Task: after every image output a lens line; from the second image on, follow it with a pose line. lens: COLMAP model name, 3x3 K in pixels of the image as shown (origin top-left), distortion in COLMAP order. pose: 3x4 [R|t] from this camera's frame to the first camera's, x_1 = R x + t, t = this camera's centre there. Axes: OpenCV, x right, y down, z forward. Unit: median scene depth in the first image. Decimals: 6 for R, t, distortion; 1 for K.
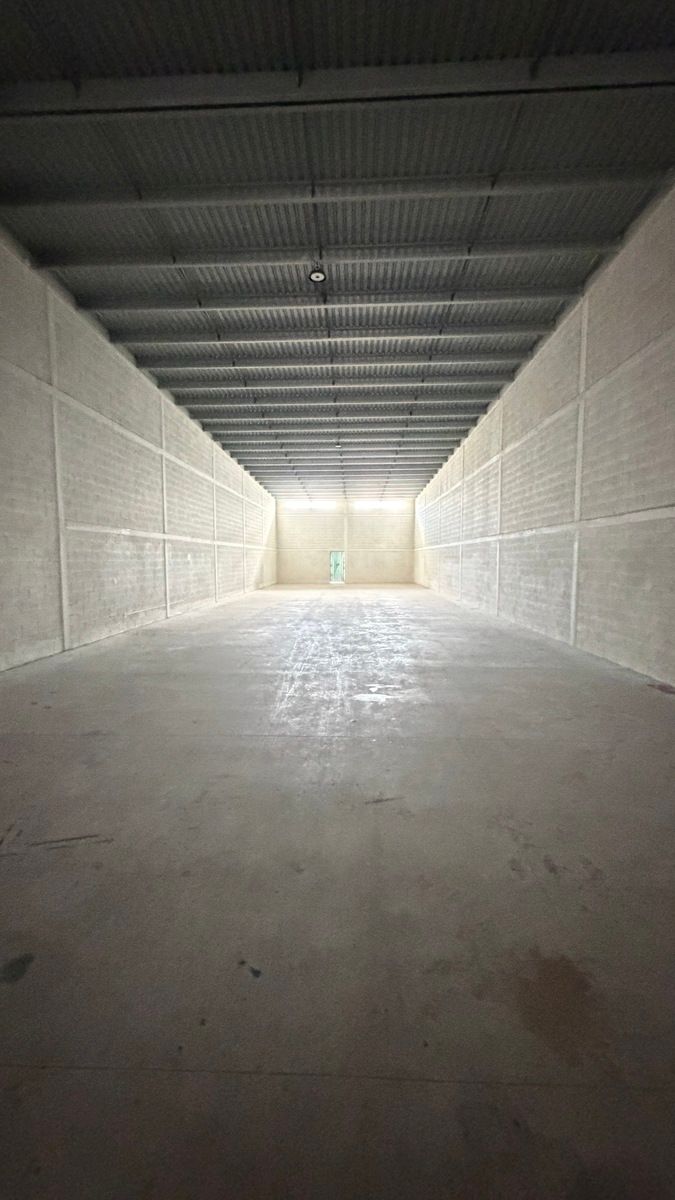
lens RADIAL K [[481.4, 0, 335.6], [0, 481.4, 601.5], [0, 0, 1]] dist [0.000780, 0.000013]
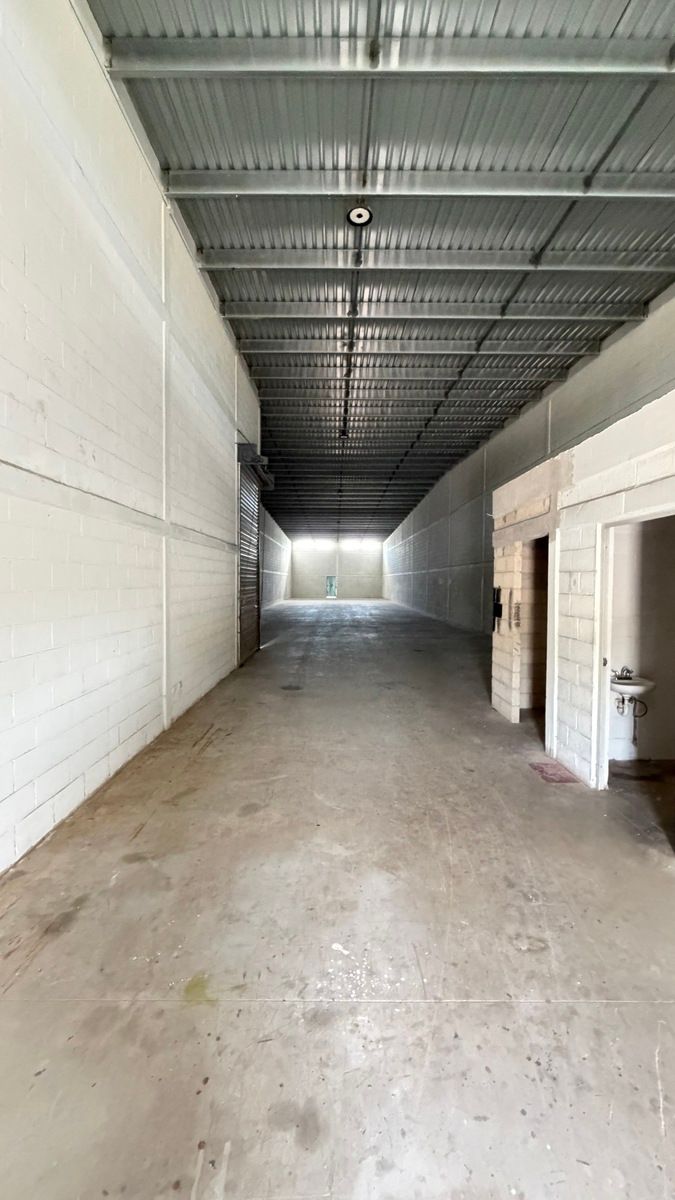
lens RADIAL K [[481.4, 0, 337.6], [0, 481.4, 598.5], [0, 0, 1]] dist [0.000780, 0.000013]
pose [[0.999244, 0.002614, 0.038783, -0.044369], [-0.000571, 0.998616, -0.052585, 0.051969], [-0.038866, 0.052523, 0.997863, -0.605355]]
